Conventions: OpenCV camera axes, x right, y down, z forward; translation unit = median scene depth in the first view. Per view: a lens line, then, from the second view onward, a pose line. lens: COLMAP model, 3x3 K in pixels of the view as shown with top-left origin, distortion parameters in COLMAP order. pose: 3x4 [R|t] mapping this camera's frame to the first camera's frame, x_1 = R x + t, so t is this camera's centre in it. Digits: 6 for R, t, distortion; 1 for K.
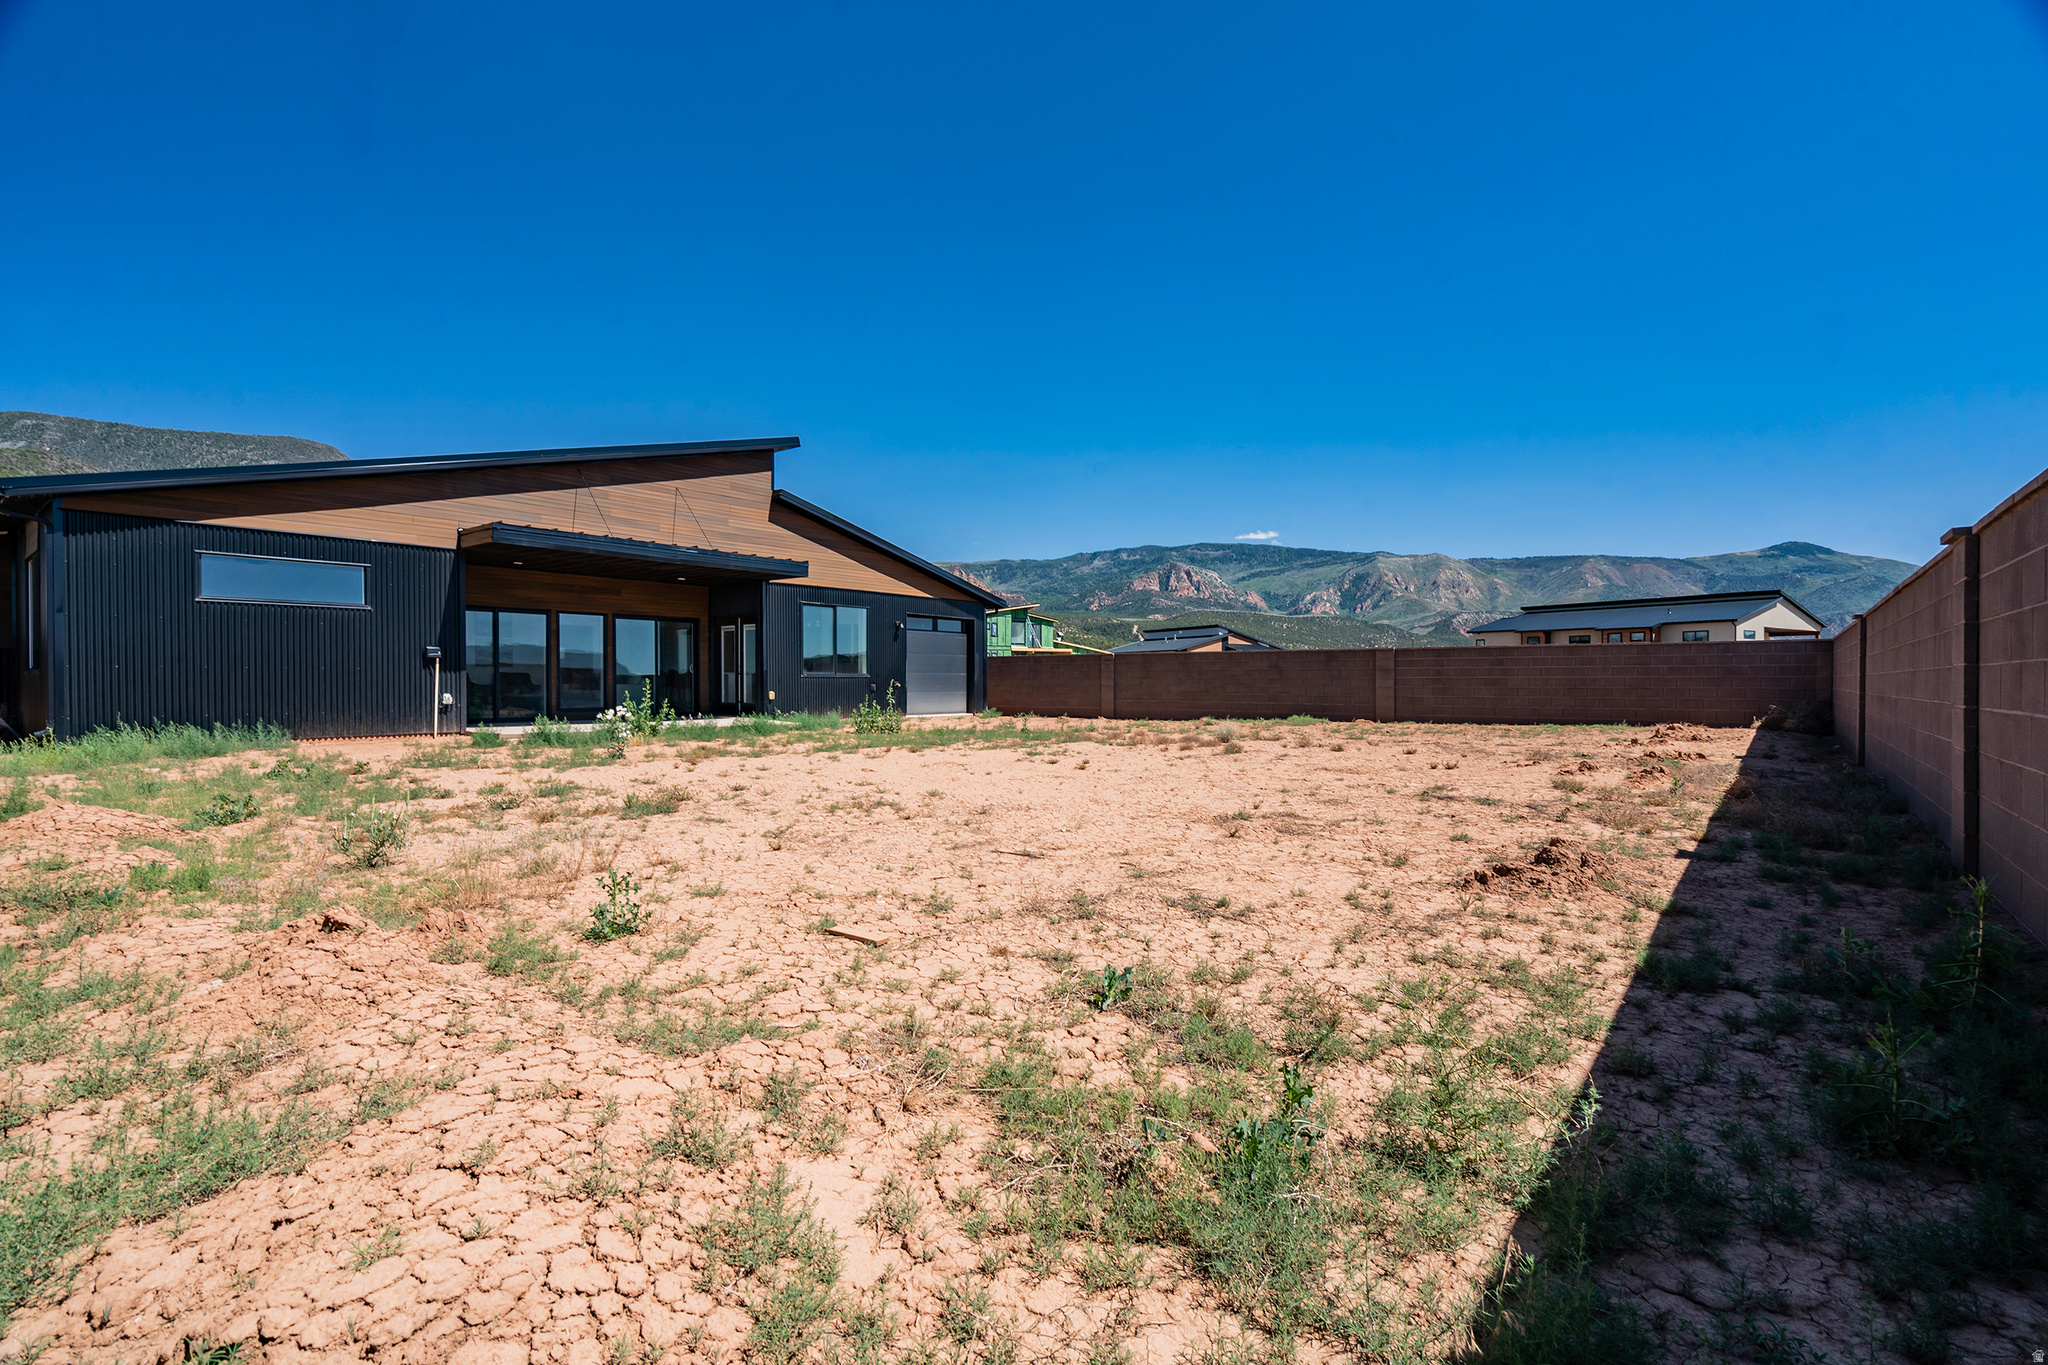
lens RADIAL K [[962.2, 0, 1024.0], [0, 962.2, 682.5], [0, 0, 1]] dist [-0.002142, -0.000468]
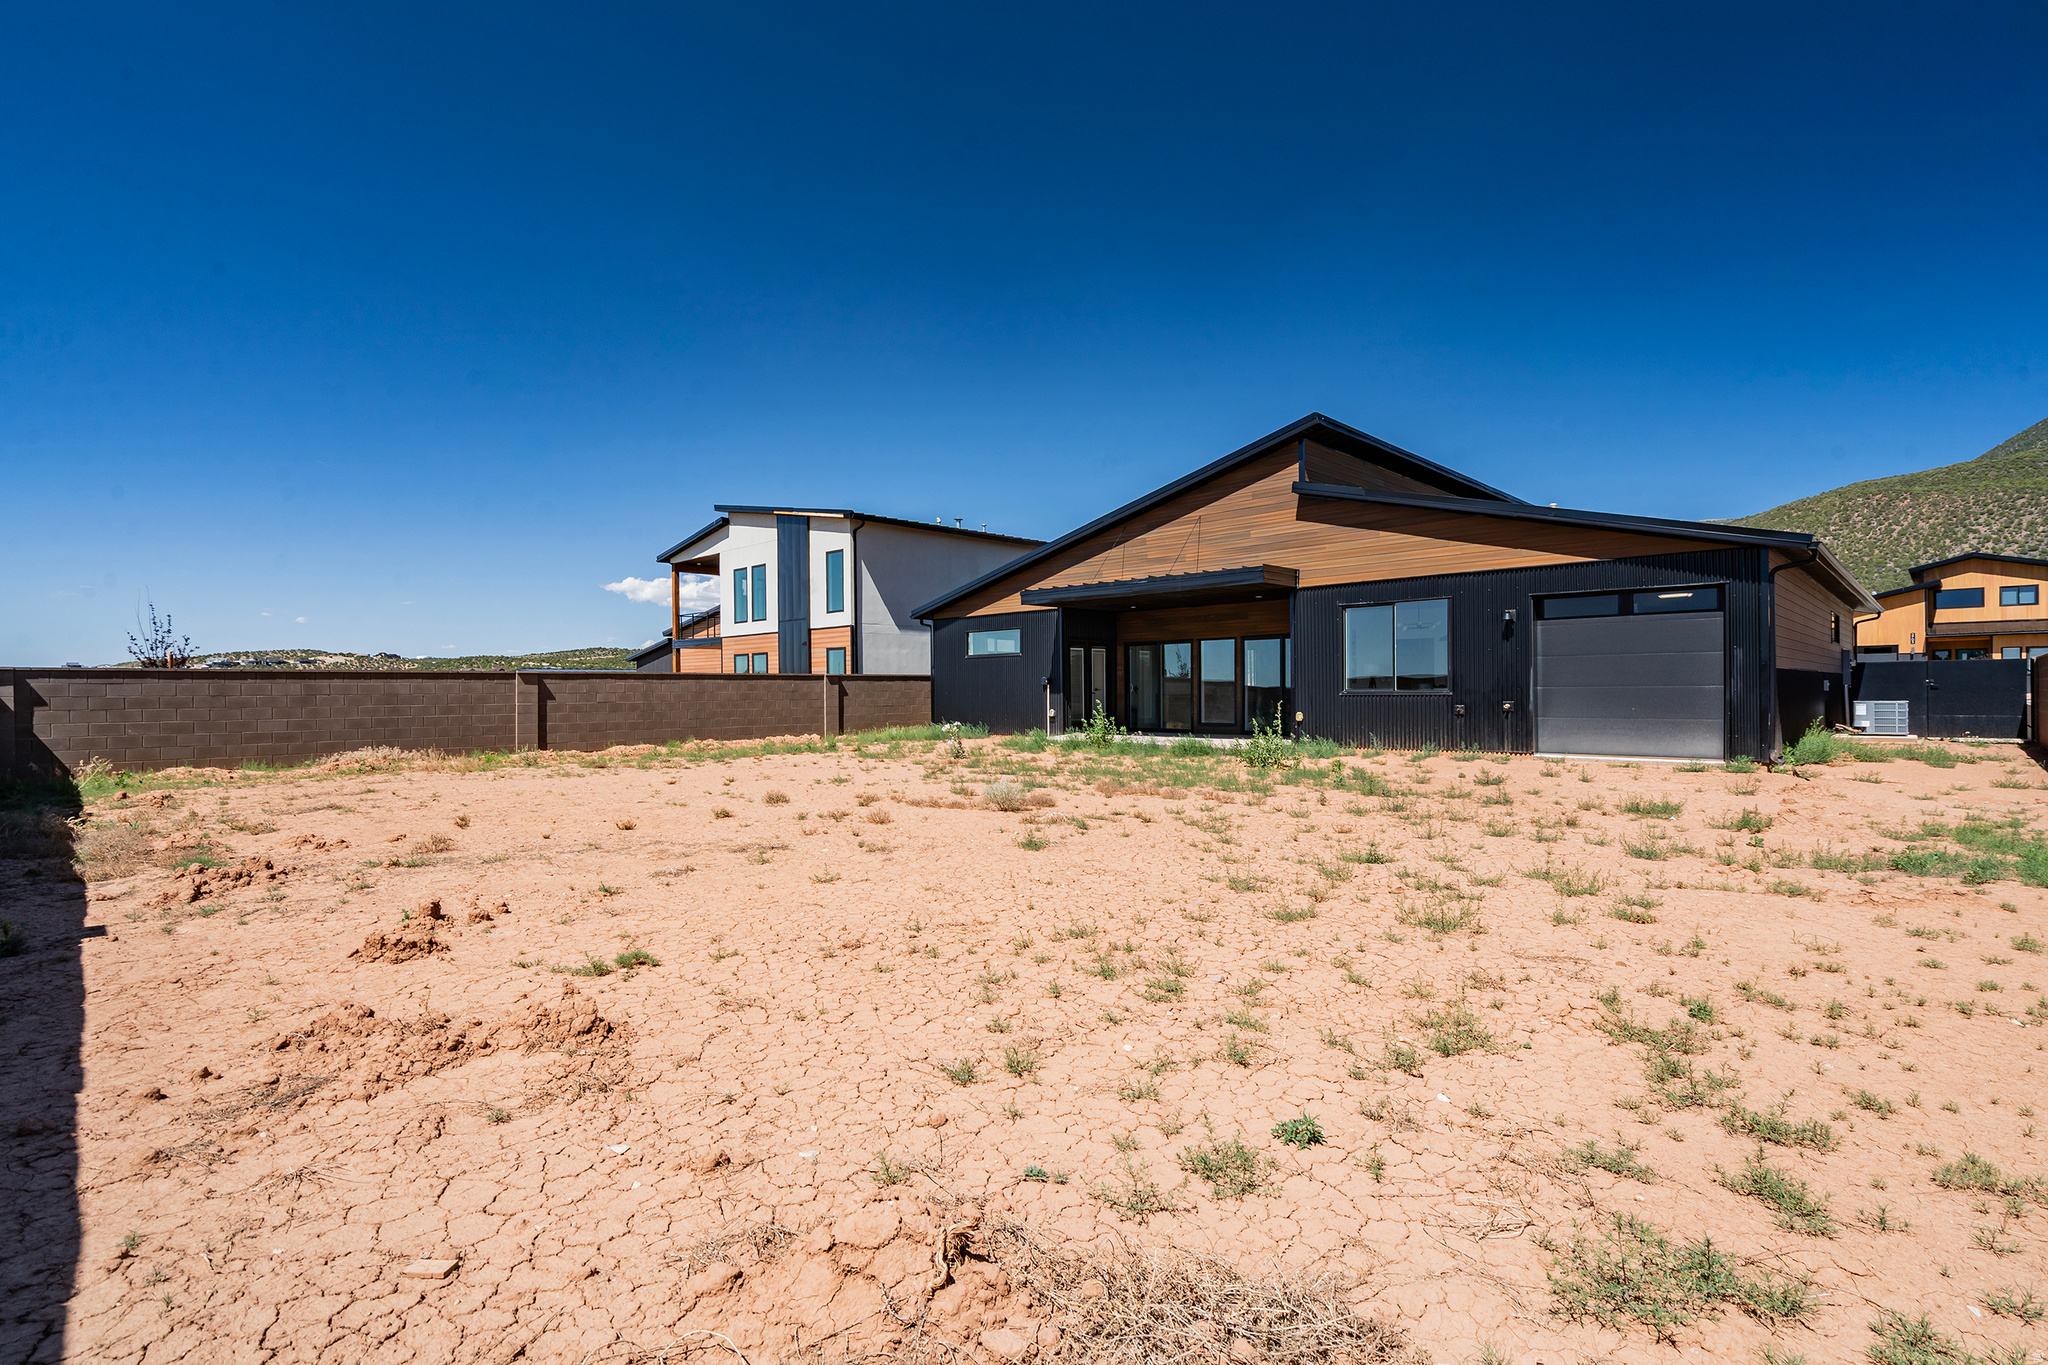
lens RADIAL K [[962.2, 0, 1024.0], [0, 962.2, 682.5], [0, 0, 1]] dist [-0.002142, -0.000468]
pose [[-0.119468, -0.005656, -0.992822, 0.680440], [0.004697, 0.999969, -0.006261, -0.015549], [0.992827, -0.005411, -0.119438, 0.910456]]
